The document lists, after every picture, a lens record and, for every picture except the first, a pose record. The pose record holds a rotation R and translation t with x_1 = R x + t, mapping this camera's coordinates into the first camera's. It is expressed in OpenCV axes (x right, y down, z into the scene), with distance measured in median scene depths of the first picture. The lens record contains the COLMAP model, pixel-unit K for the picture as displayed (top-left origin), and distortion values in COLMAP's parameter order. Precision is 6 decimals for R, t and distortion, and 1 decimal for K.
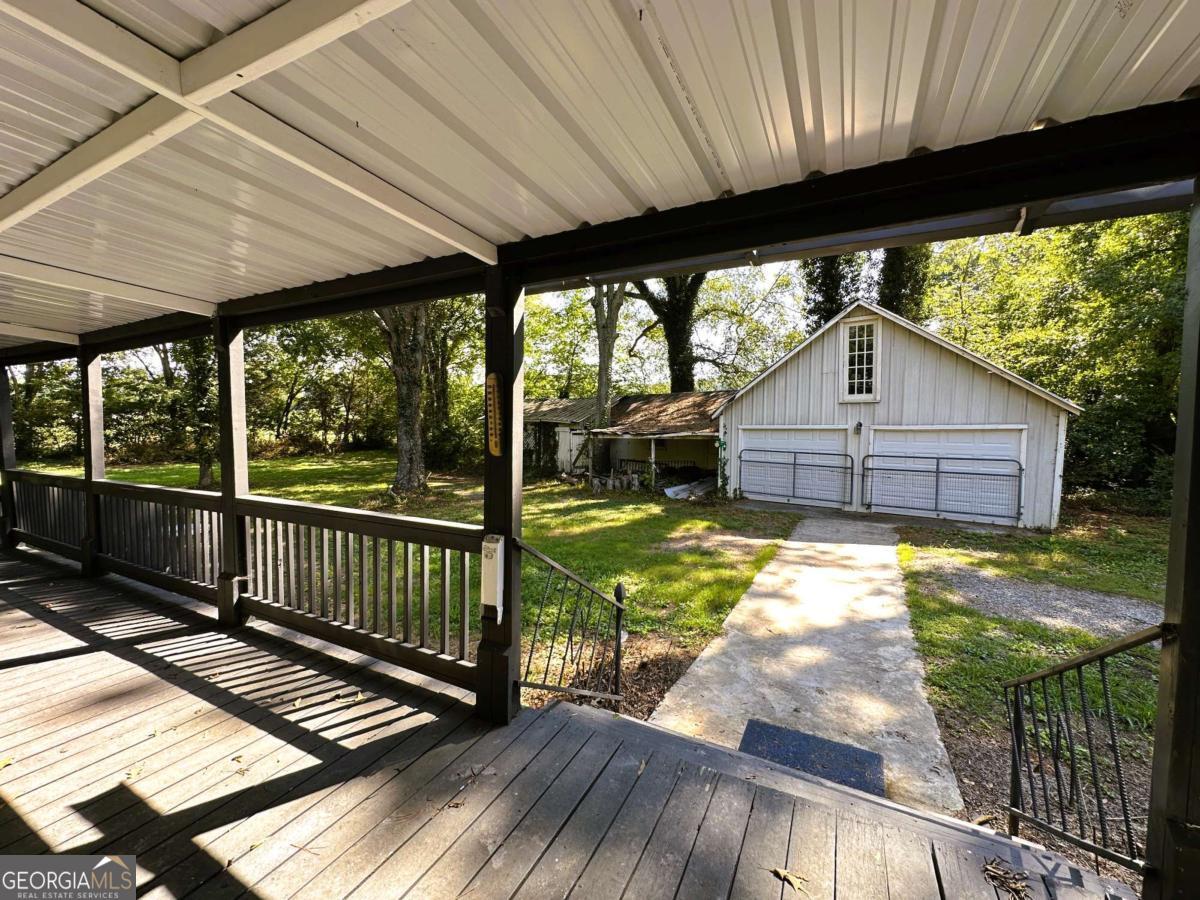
lens RADIAL K [[486.6, 0, 600.0], [0, 486.6, 450.0], [0, 0, 1]] dist [0.000089, 0.000138]
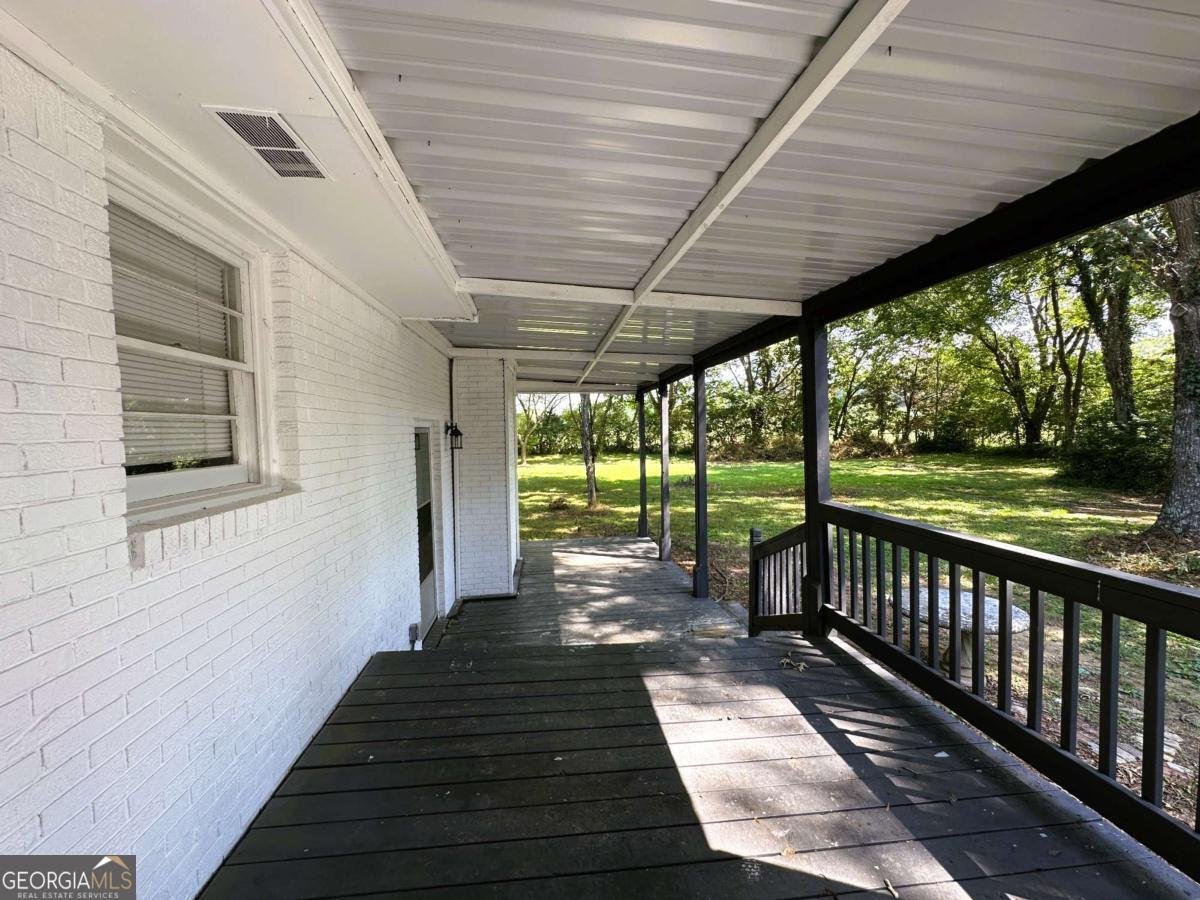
lens RADIAL K [[486.6, 0, 600.0], [0, 486.6, 450.0], [0, 0, 1]] dist [0.000089, 0.000138]
pose [[0.558430, 0.018260, -0.829351, -0.135170], [-0.017325, 0.999796, 0.010348, -0.003136], [0.829371, 0.008590, 0.558633, 0.070718]]
